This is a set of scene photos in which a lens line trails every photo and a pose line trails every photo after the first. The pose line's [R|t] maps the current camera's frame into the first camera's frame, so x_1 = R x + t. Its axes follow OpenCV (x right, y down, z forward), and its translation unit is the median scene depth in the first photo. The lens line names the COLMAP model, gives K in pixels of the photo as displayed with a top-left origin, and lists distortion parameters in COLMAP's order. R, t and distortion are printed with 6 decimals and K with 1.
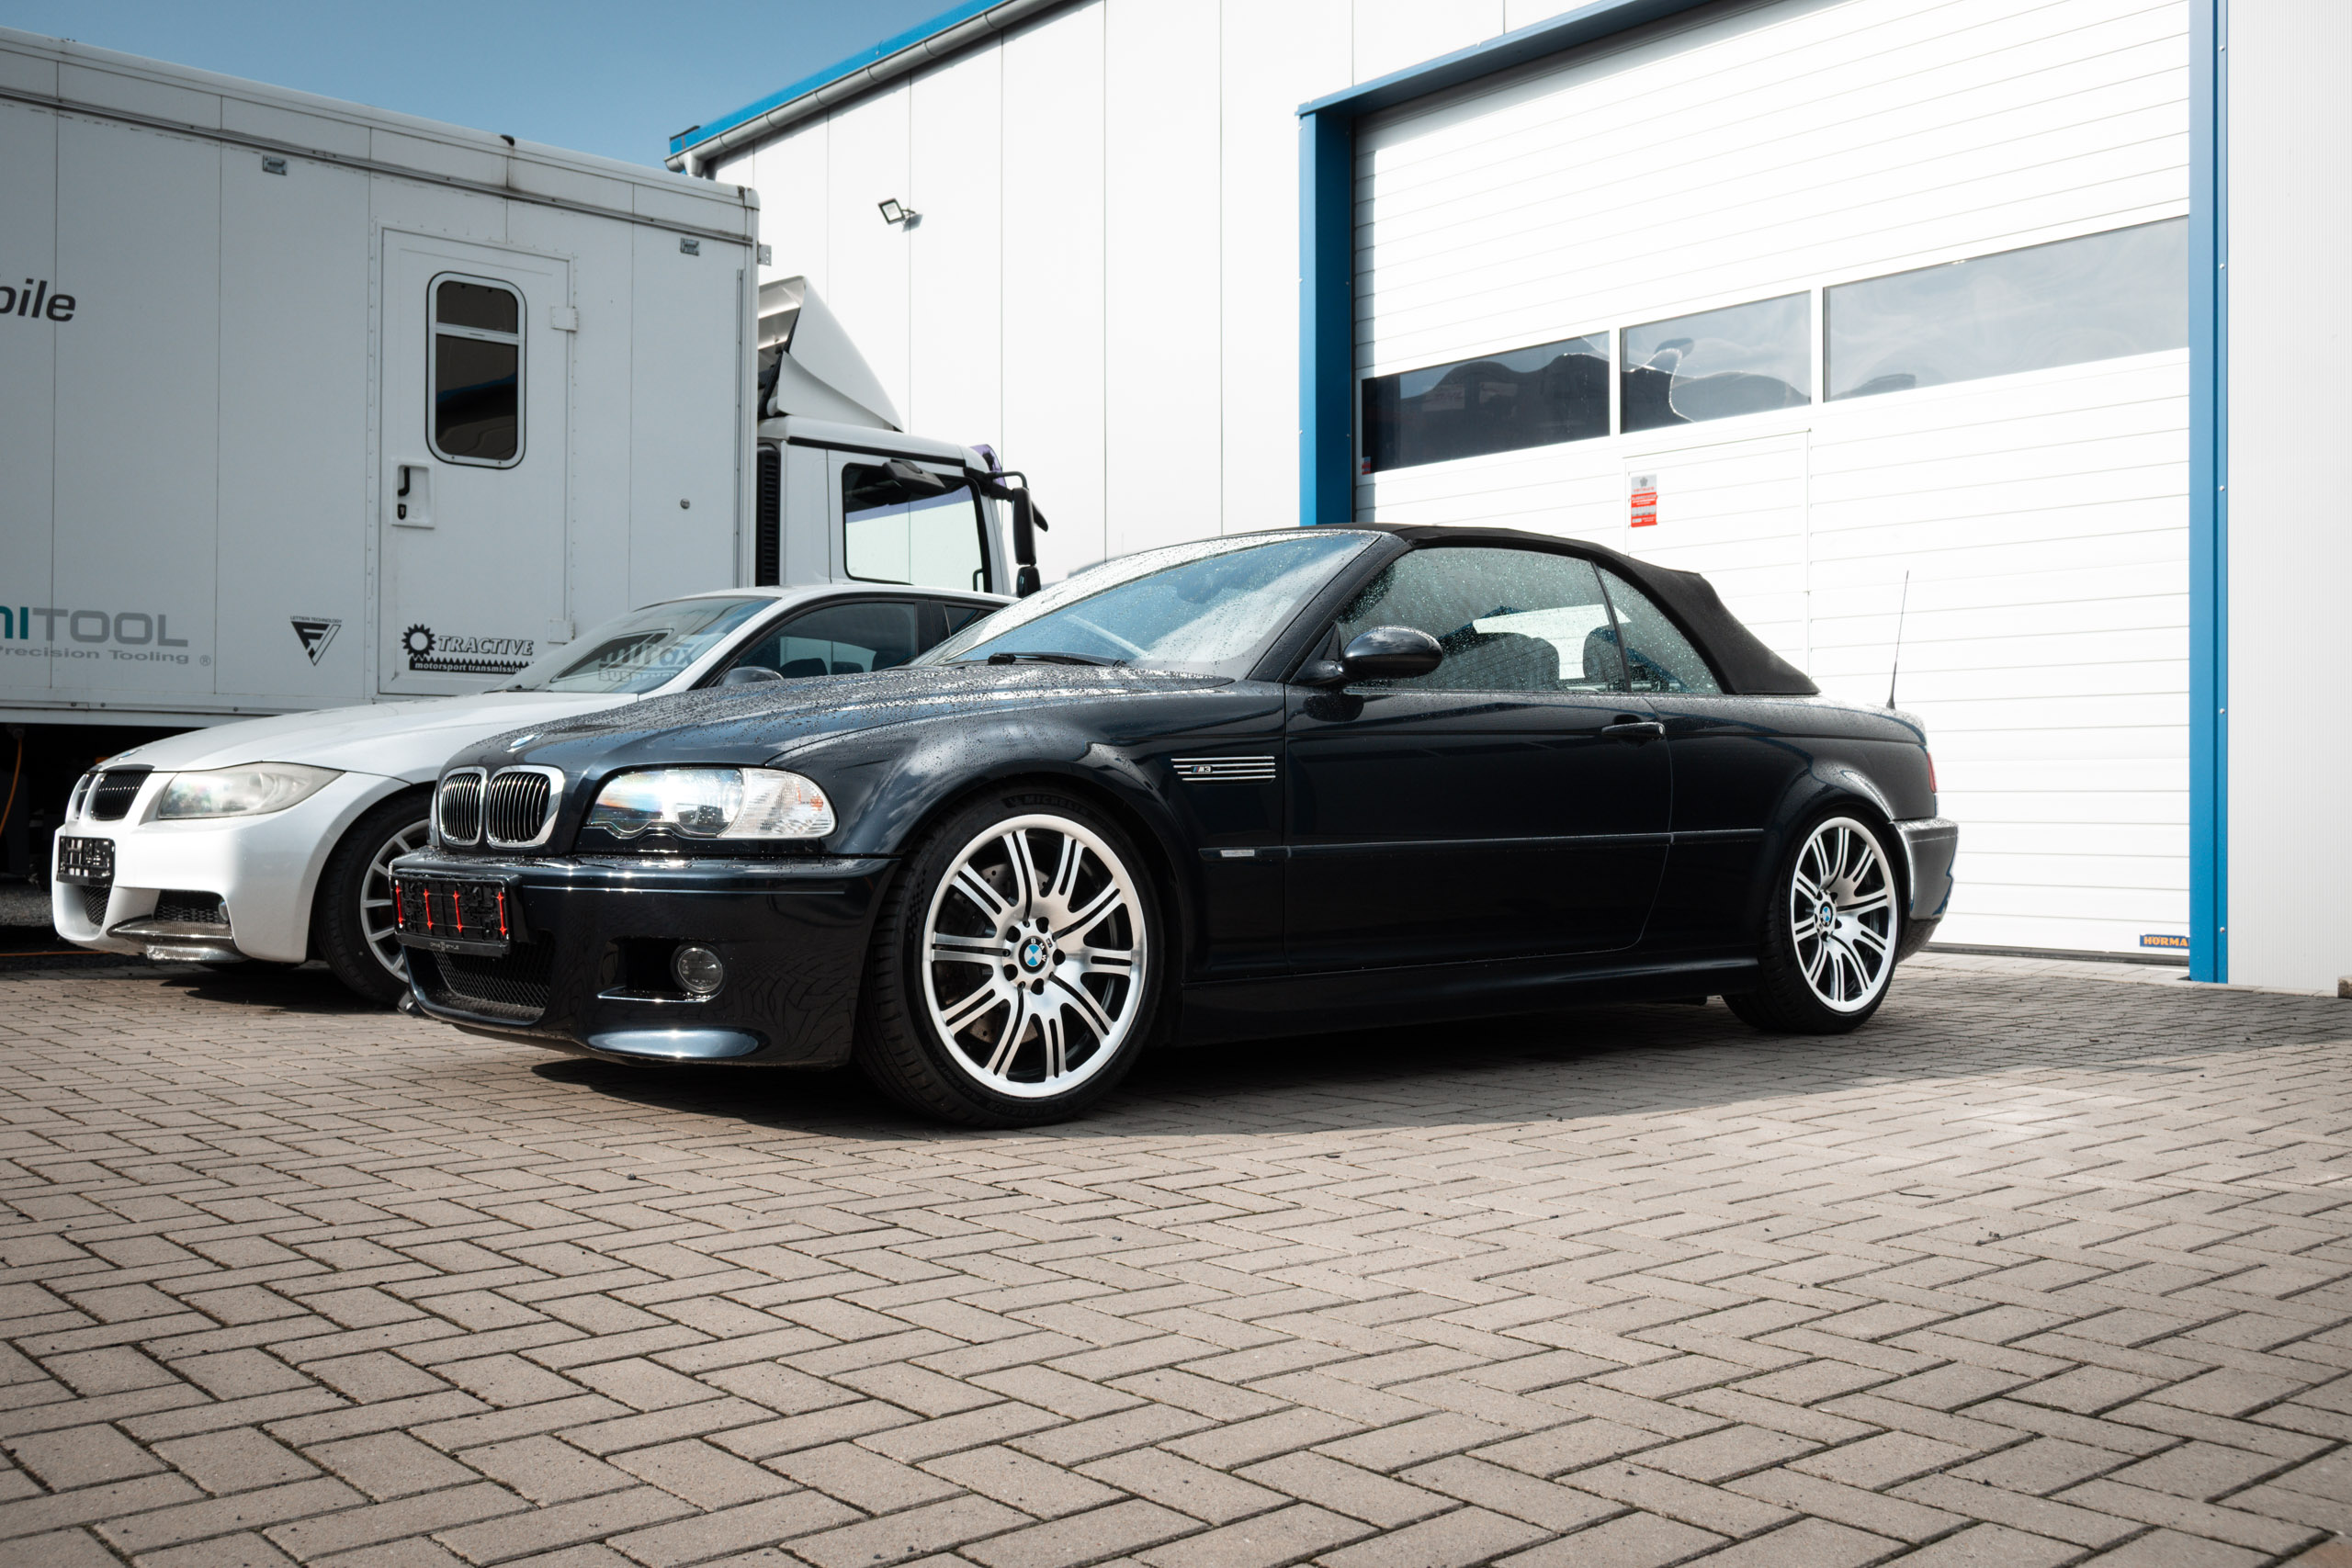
lens RADIAL K [[2166.2, 0, 1176.0], [0, 2166.2, 784.0], [0, 0, 1]] dist [0.005450, 0.004675]
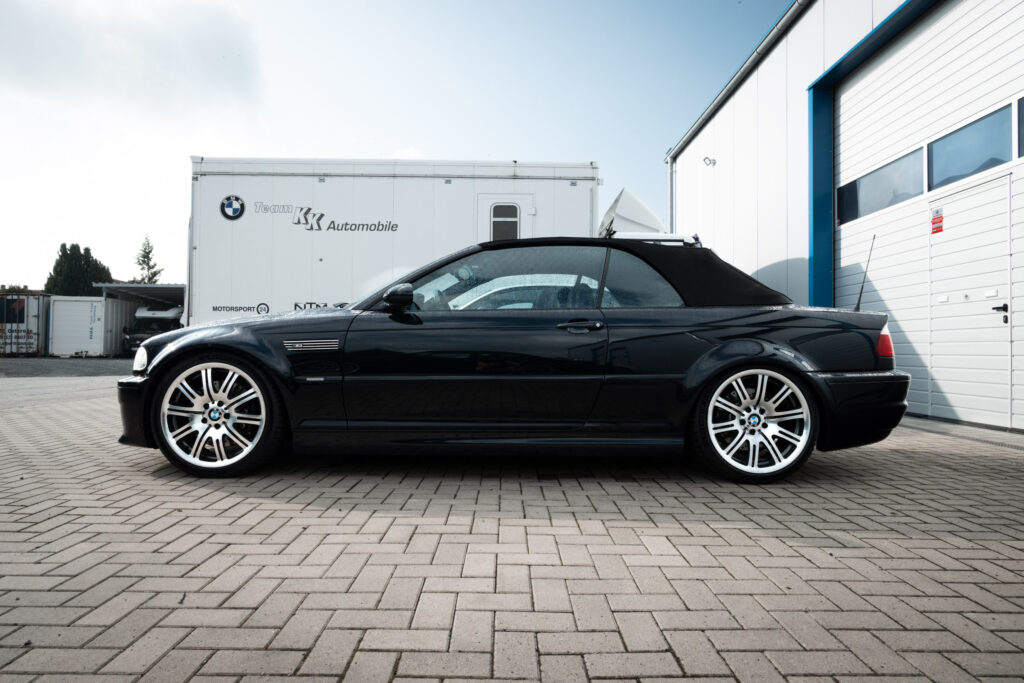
lens RADIAL K [[595.8, 0, 512.0], [0, 595.8, 341.5], [0, 0, 1]] dist [-0.004418, -0.001081]
pose [[0.759388, -0.008366, -0.650584, 0.681616], [-0.000836, 0.999904, -0.013834, -0.002156], [0.650637, 0.011049, 0.759309, 0.661104]]
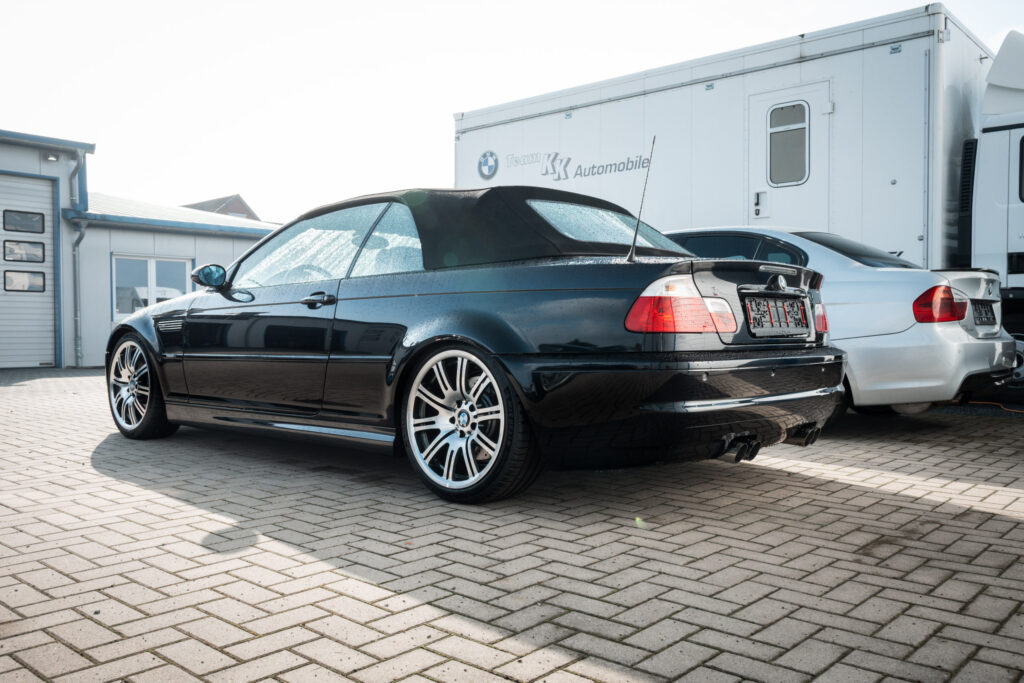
lens RADIAL K [[864.4, 0, 512.0], [0, 864.4, 341.5], [0, 0, 1]] dist [-0.011911, -0.002972]
pose [[0.121161, 0.011241, -0.992569, 1.223866], [0.007665, 0.999895, 0.012260, 0.004924], [0.992603, -0.009093, 0.121063, 1.371602]]
